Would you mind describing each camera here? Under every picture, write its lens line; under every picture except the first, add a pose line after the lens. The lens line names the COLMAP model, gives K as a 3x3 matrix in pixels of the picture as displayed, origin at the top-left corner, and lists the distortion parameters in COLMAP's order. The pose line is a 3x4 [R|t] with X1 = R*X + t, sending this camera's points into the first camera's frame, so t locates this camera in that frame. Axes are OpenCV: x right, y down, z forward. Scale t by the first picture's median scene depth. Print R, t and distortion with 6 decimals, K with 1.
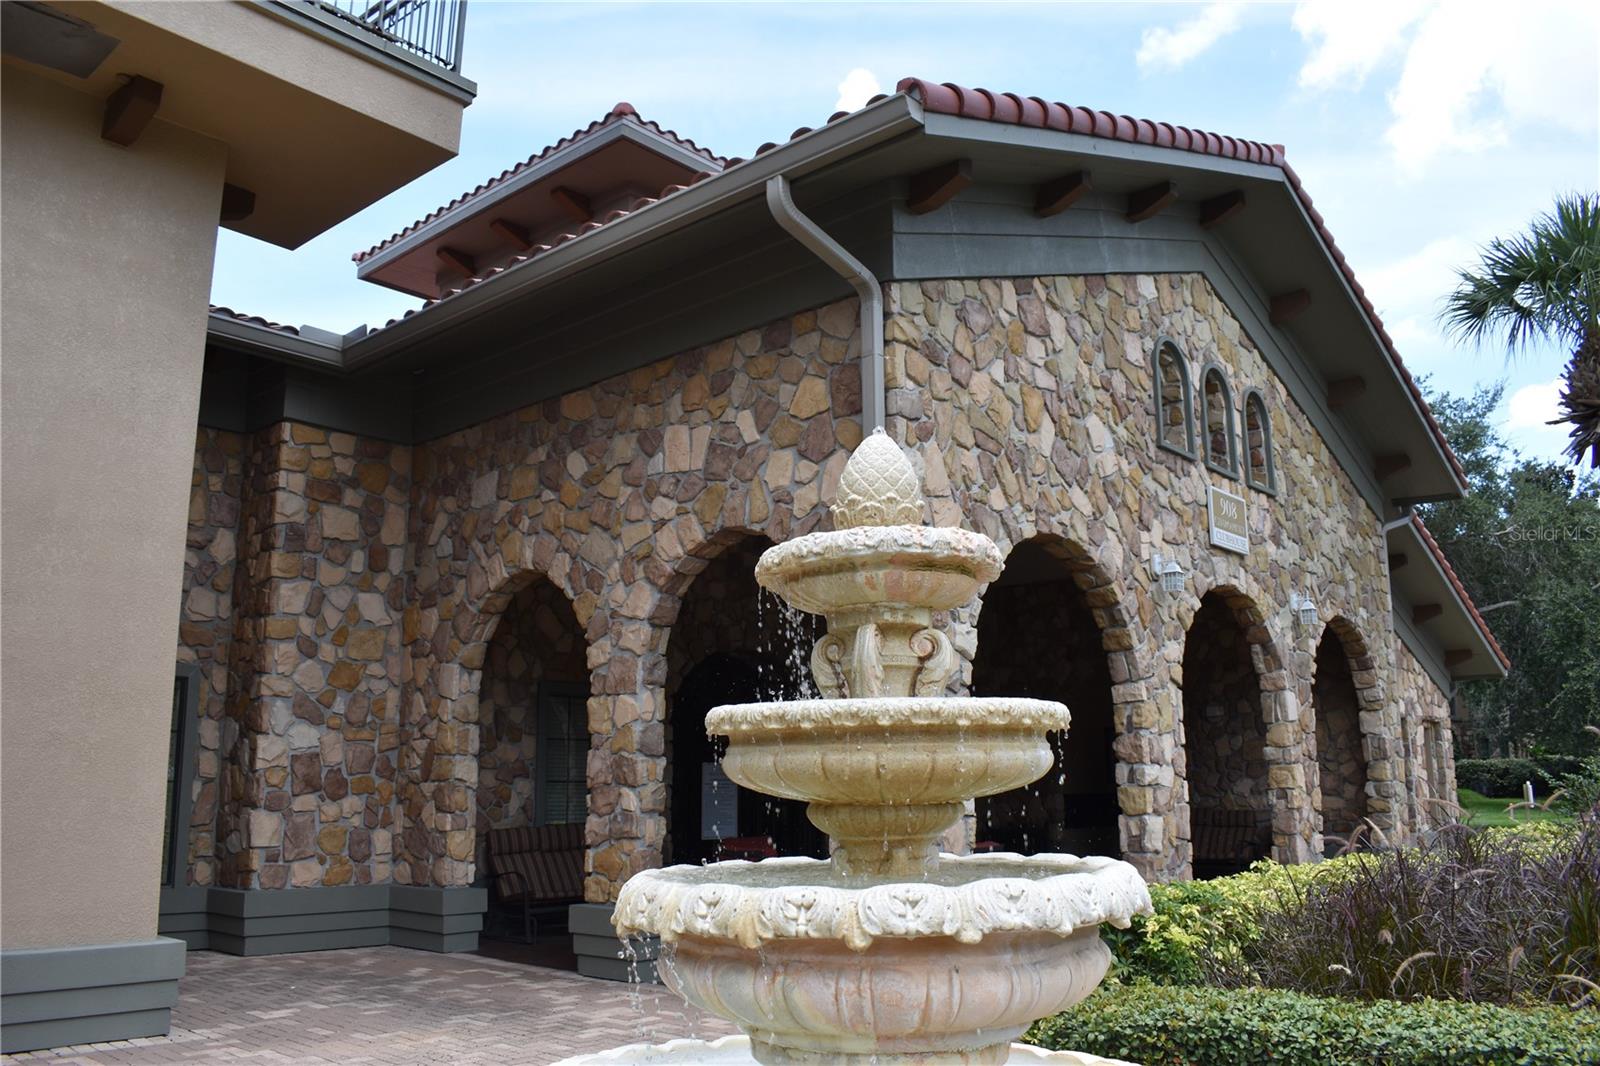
lens RADIAL K [[1257.3, 0, 800.0], [0, 1257.3, 533.0], [0, 0, 1]] dist [-0.088050, 0.004254]
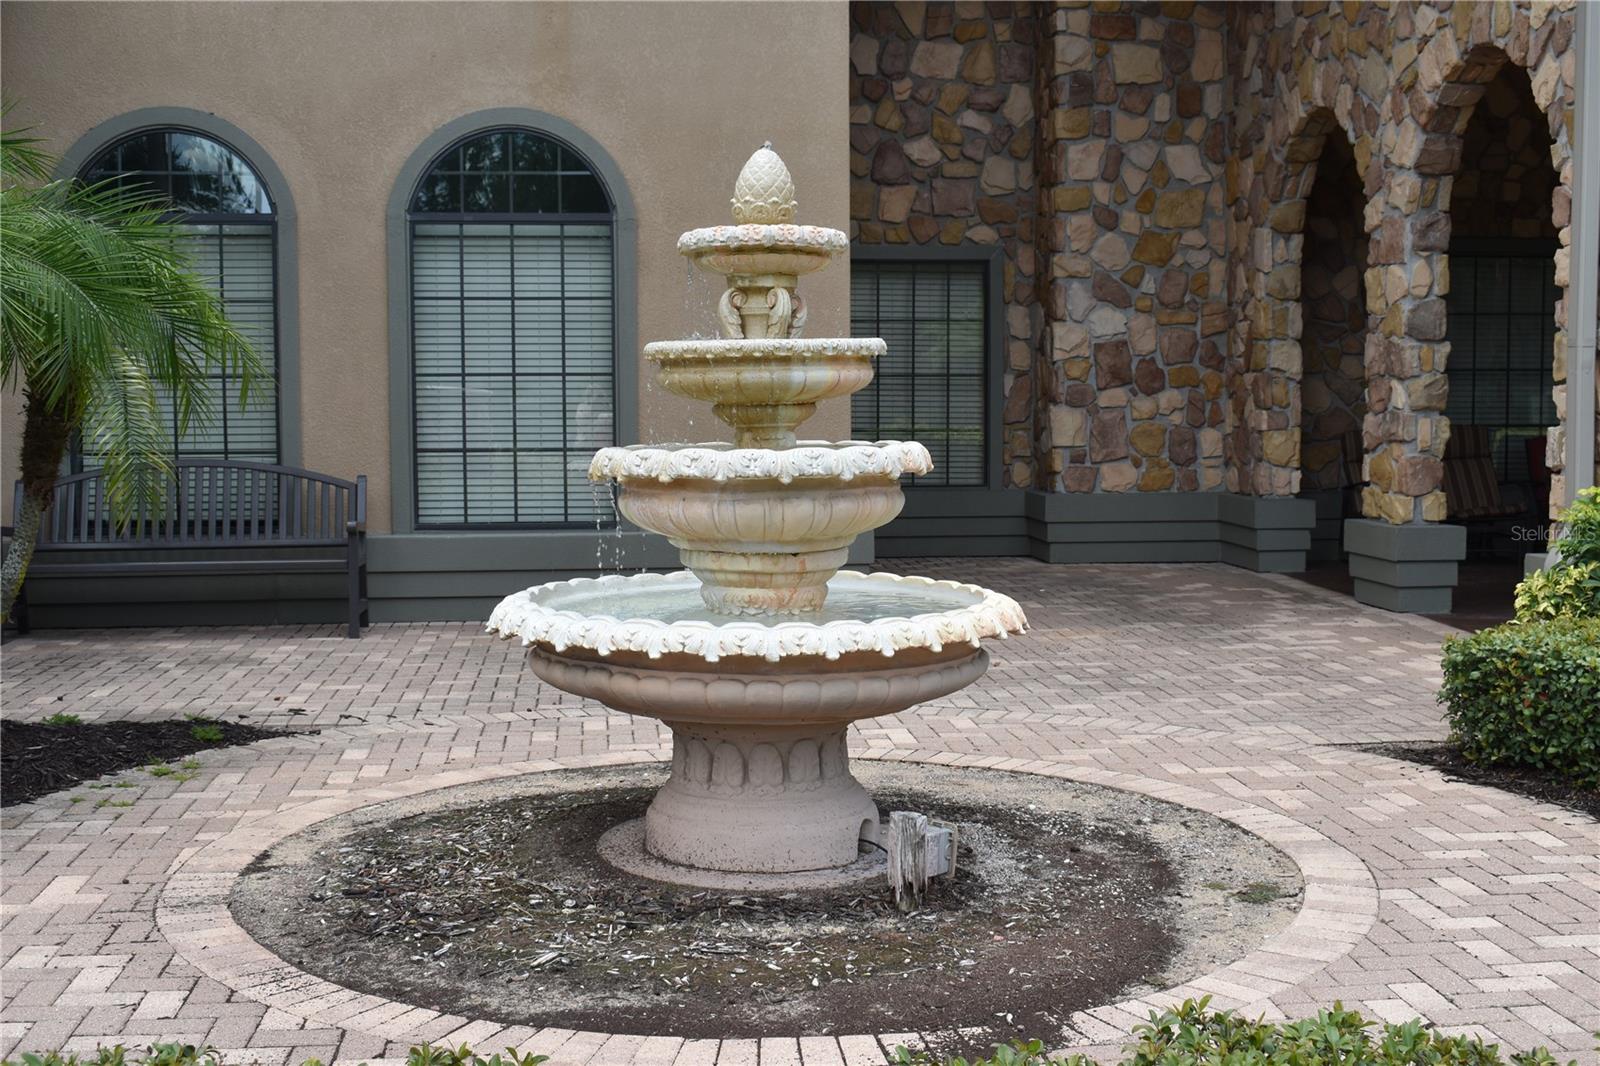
lens RADIAL K [[2000.4, 0, 800.0], [0, 2000.4, 533.0], [0, 0, 1]] dist [-0.035880, -0.040424]
pose [[0.732066, 0.056897, -0.678854, 0.398830], [0.136106, 0.964199, 0.227588, -0.040727], [0.667499, -0.259005, 0.698113, -0.158799]]
